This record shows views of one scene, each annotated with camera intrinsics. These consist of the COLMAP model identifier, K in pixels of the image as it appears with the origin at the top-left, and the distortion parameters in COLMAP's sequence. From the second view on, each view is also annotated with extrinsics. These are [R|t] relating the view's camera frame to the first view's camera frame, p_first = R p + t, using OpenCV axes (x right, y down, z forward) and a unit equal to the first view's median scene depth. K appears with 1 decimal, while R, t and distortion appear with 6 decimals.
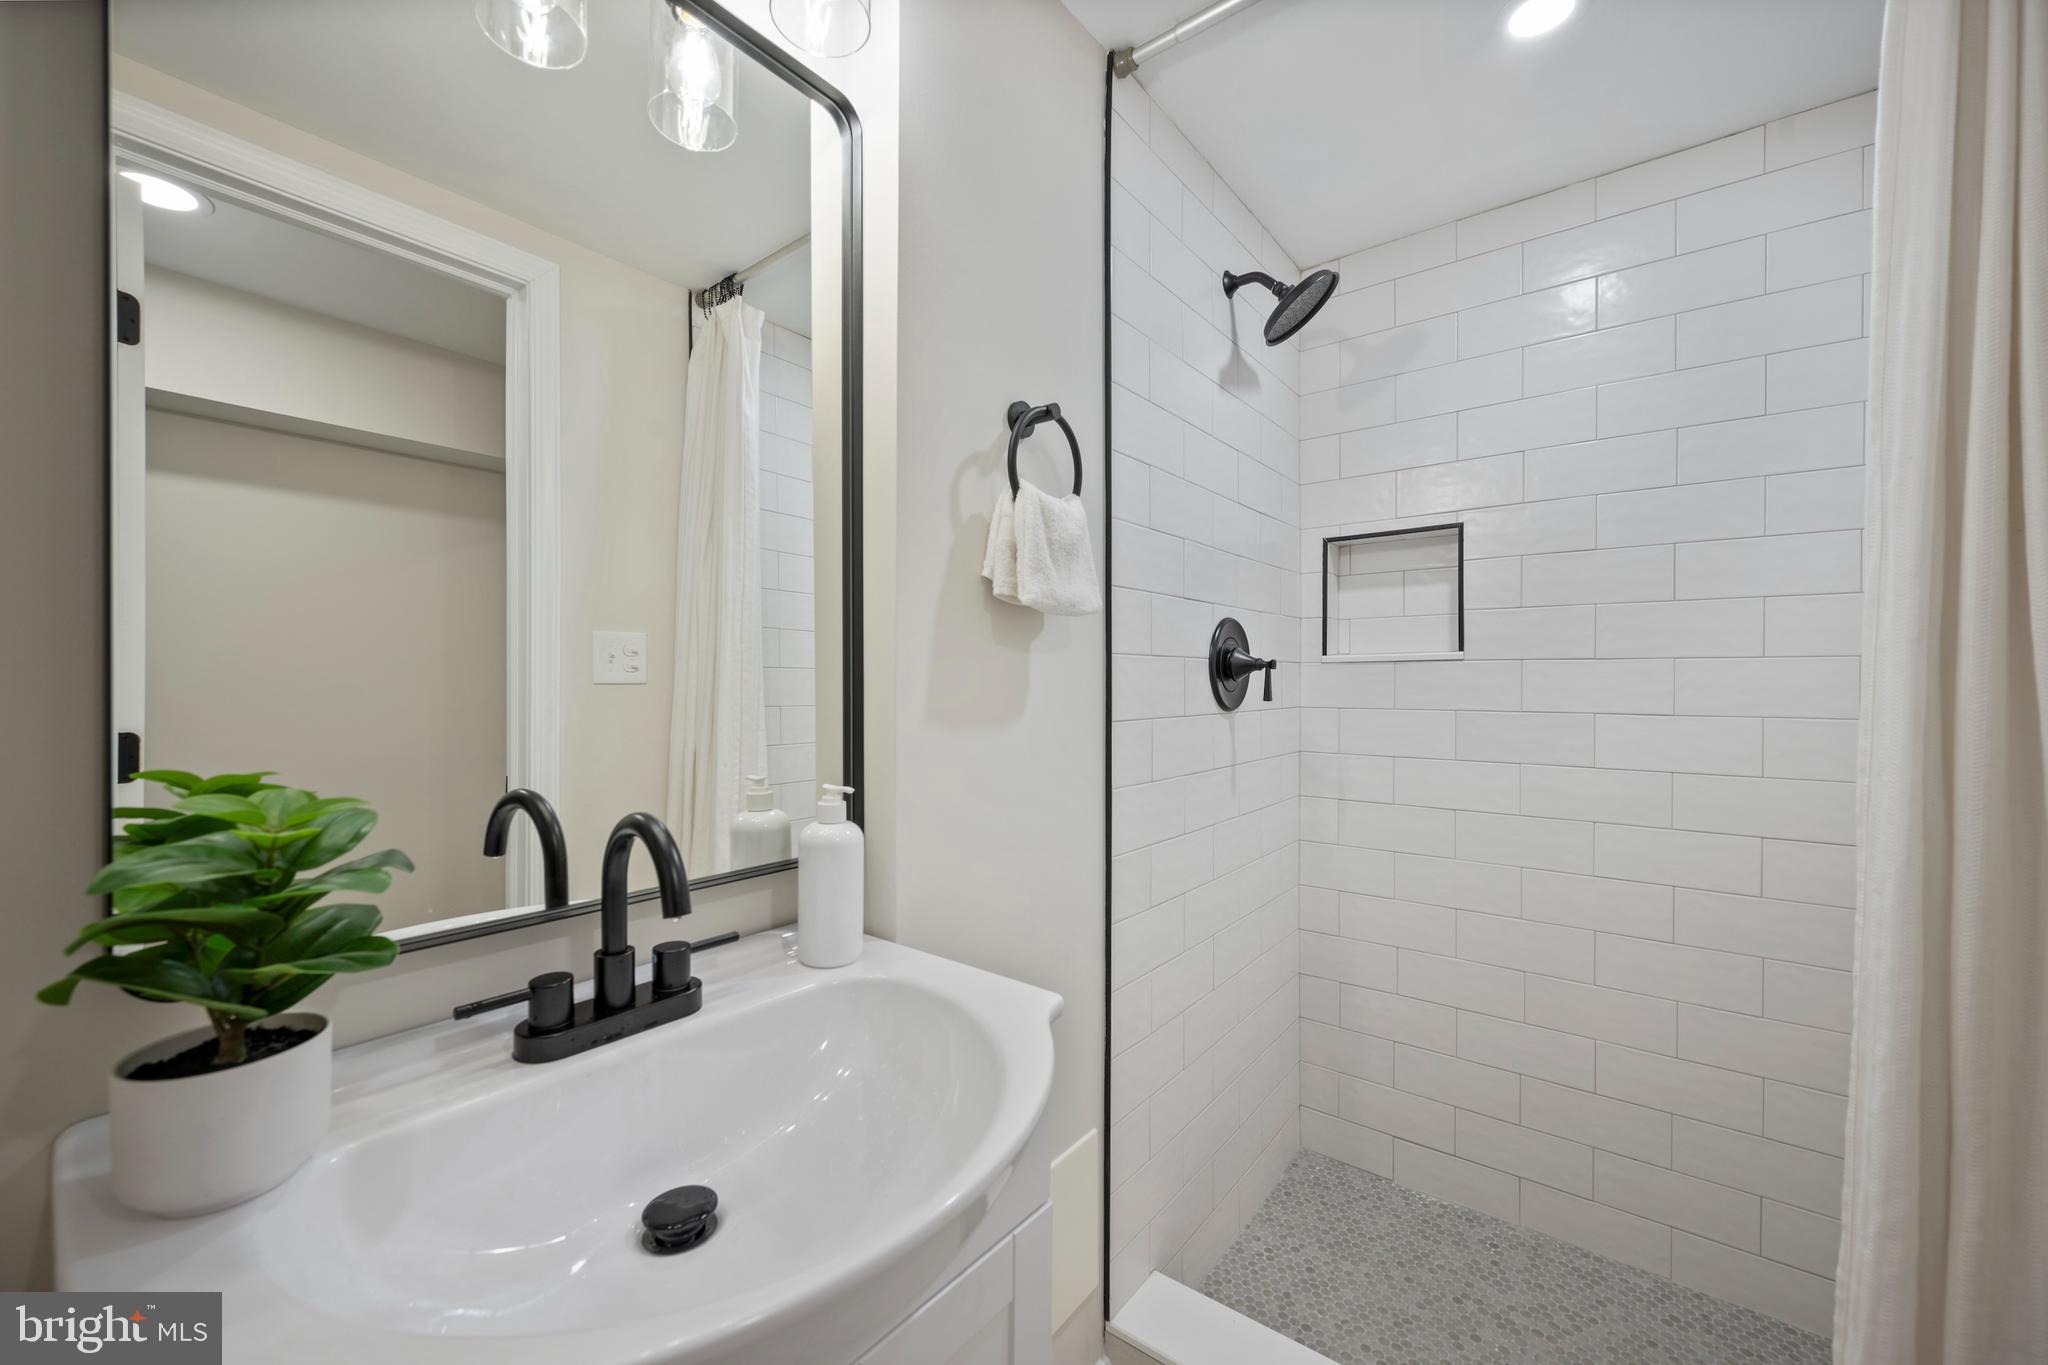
lens RADIAL K [[807.0, 0, 1030.6], [0, 807.0, 679.5], [0, 0, 1]] dist [0.021541, 0.000097]
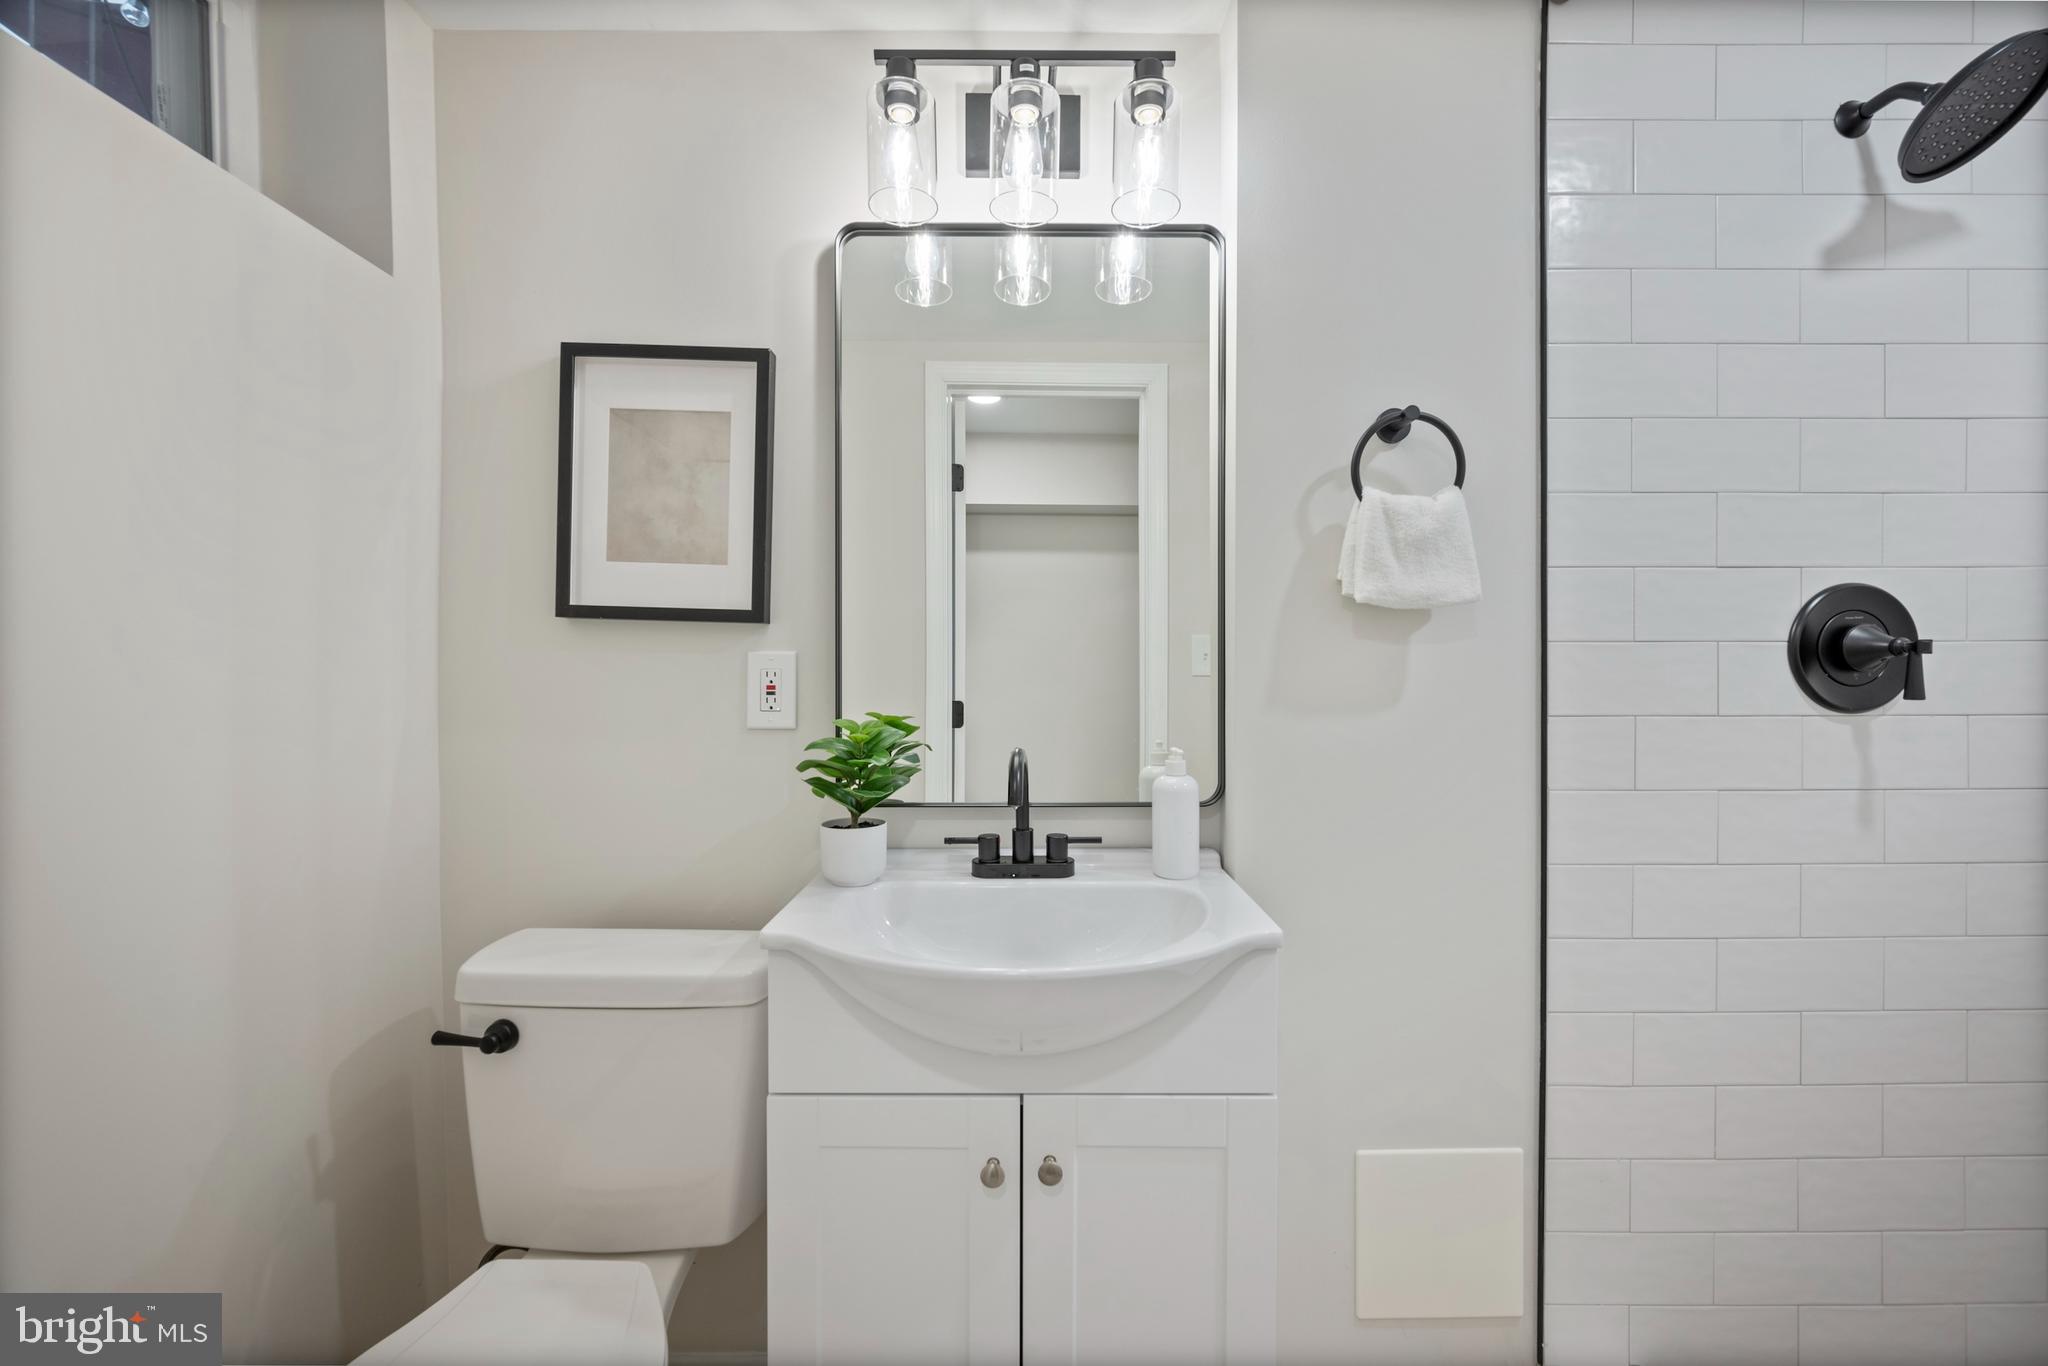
lens RADIAL K [[818.4, 0, 1020.7], [0, 818.4, 675.4], [0, 0, 1]] dist [0.001010, -0.000150]
pose [[0.621332, 0.000253, -0.783547, 0.560476], [0.004348, 0.999983, 0.003770, -0.000298], [0.783535, -0.005749, 0.621321, -0.049432]]
